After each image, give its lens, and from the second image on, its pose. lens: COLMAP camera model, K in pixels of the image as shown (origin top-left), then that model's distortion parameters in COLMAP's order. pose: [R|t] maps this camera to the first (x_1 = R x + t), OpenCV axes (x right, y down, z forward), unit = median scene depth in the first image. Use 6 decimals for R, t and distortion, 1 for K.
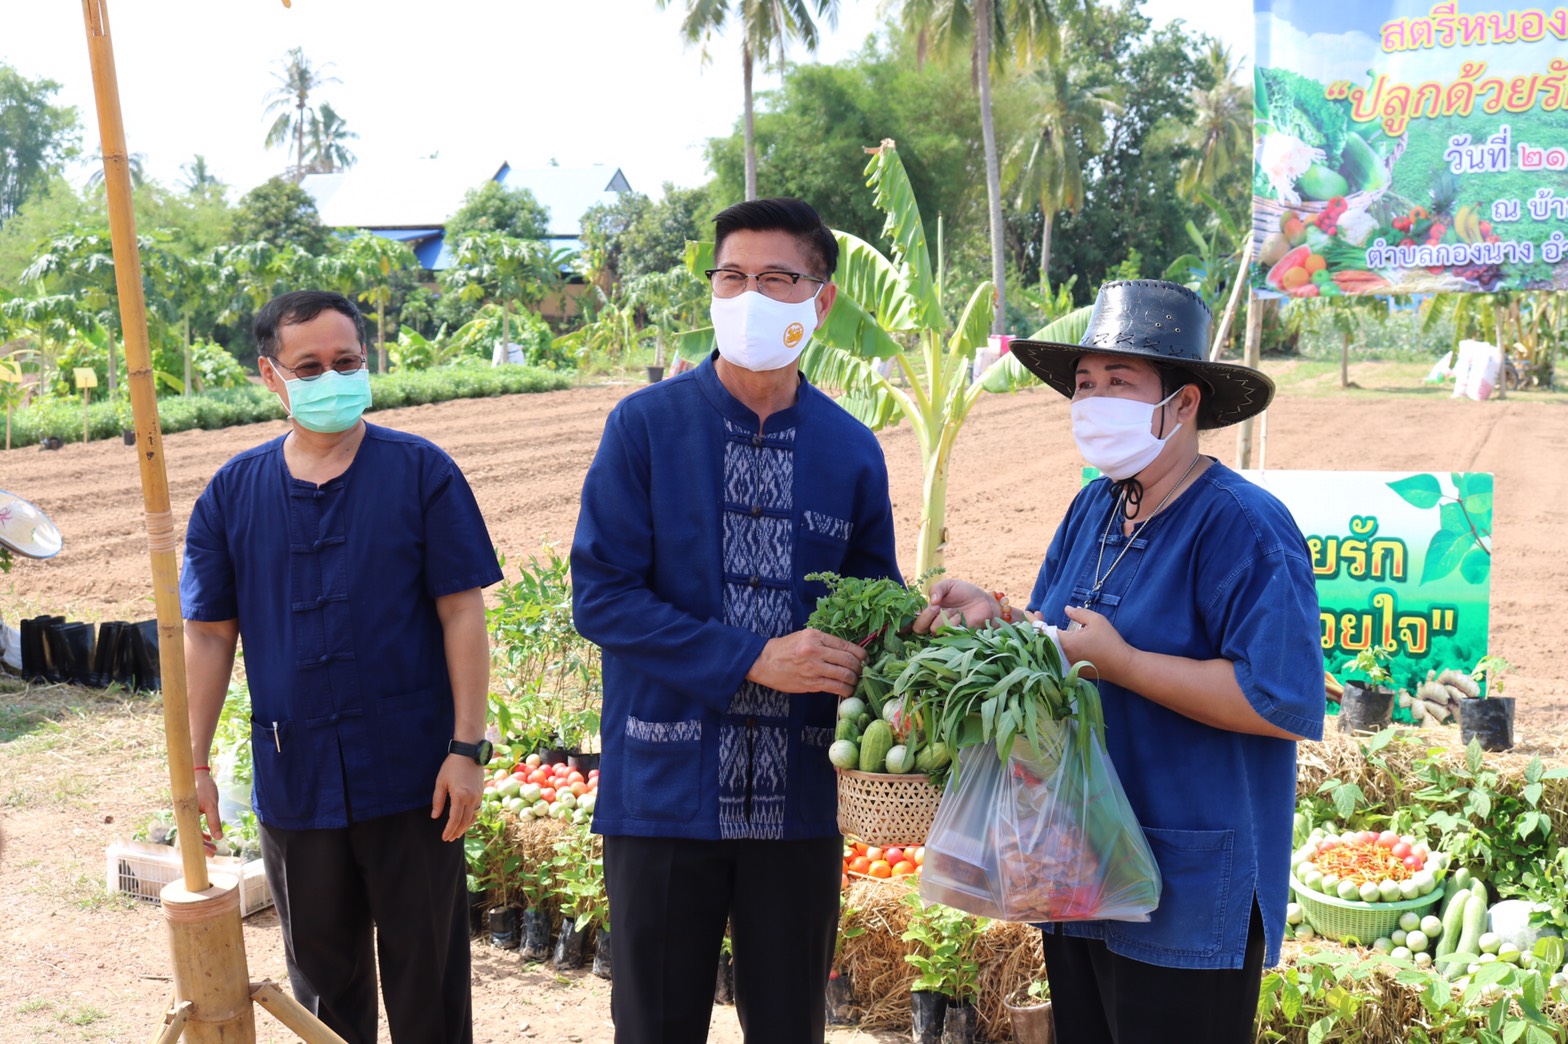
lens RADIAL K [[1983.2, 0, 789.5], [0, 1983.2, 511.5], [0, 0, 1]] dist [-0.093958, 0.107876]
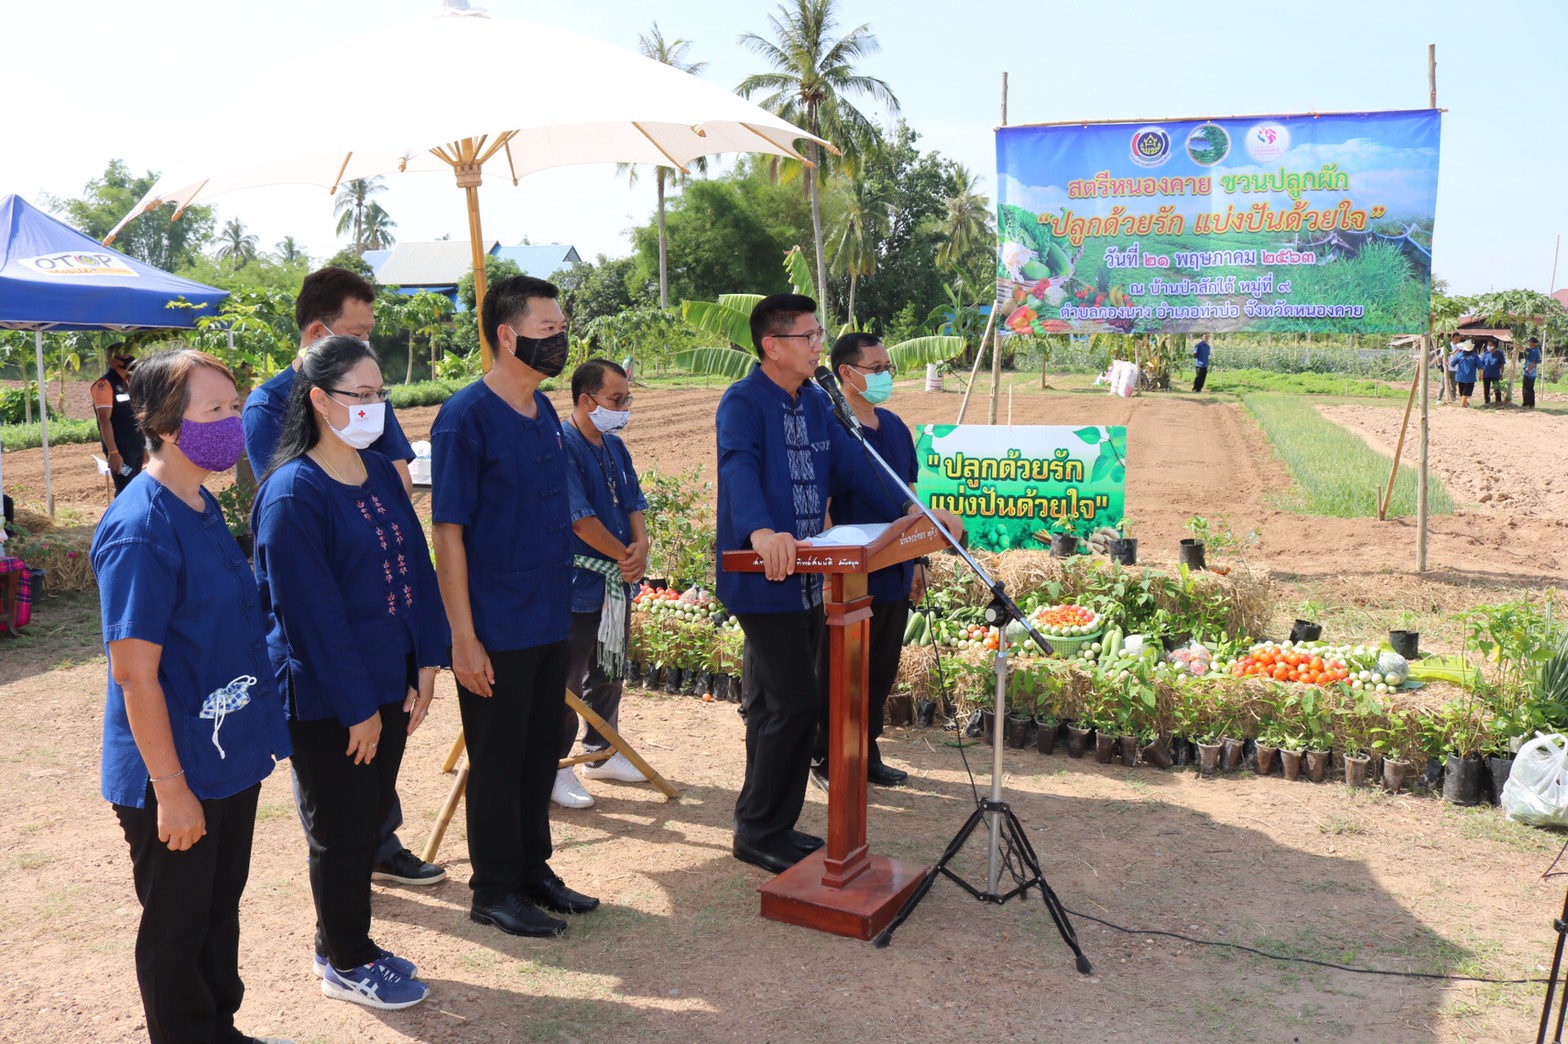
lens RADIAL K [[1305.8, 0, 788.6], [0, 1305.8, 510.5], [0, 0, 1]] dist [-0.156726, 0.136905]
pose [[0.996598, -0.008588, 0.081971, -0.049725], [0.006149, 0.999532, 0.029958, 0.014079], [-0.082190, -0.029352, 0.996184, -0.153274]]
